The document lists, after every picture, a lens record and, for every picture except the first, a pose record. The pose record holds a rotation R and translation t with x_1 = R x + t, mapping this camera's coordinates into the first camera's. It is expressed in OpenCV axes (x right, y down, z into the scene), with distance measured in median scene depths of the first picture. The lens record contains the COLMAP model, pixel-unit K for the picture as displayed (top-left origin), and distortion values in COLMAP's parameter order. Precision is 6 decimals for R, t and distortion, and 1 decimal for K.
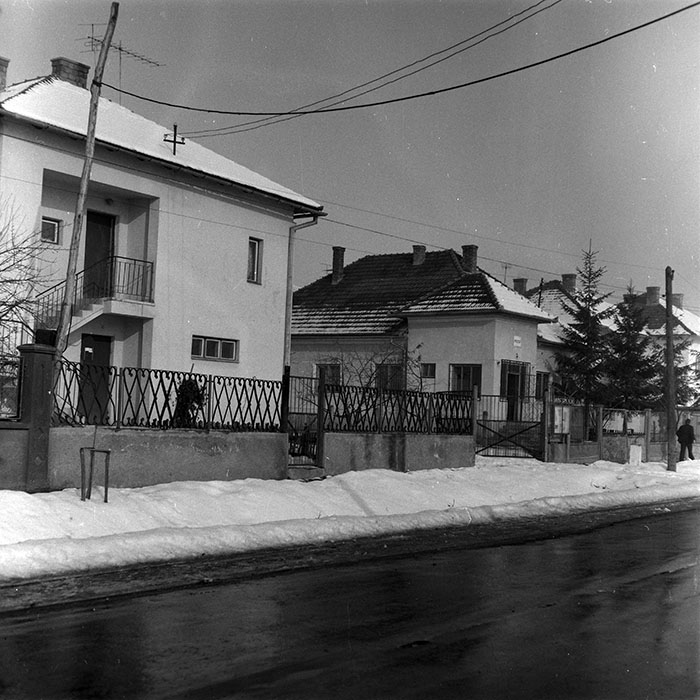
lens RADIAL K [[1056.1, 0, 350.0], [0, 1056.1, 350.0], [0, 0, 1]] dist [0.004771, -0.087933]
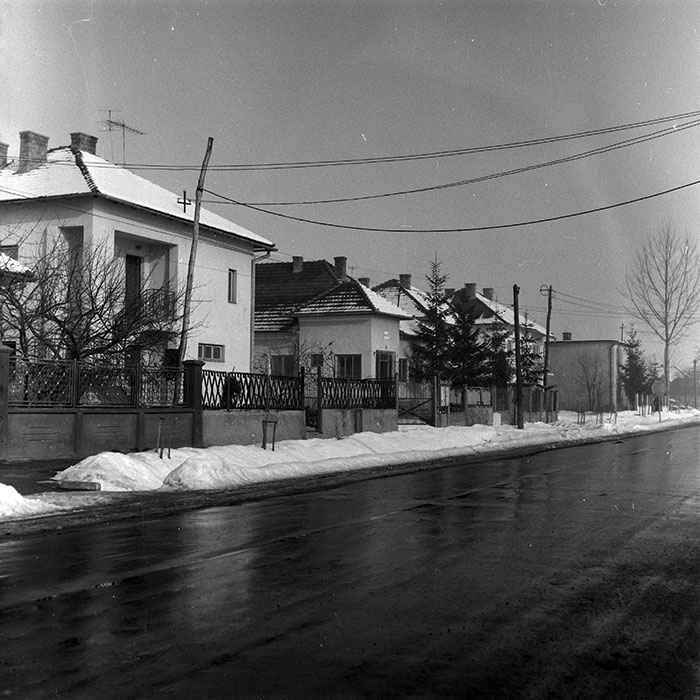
lens RADIAL K [[1056.1, 0, 350.0], [0, 1056.1, 350.0], [0, 0, 1]] dist [0.004771, -0.087933]
pose [[0.979578, -0.021989, 0.199859, -0.141382], [0.018080, 0.999608, 0.021360, -0.019035], [-0.200251, -0.017311, 0.979592, -0.239028]]
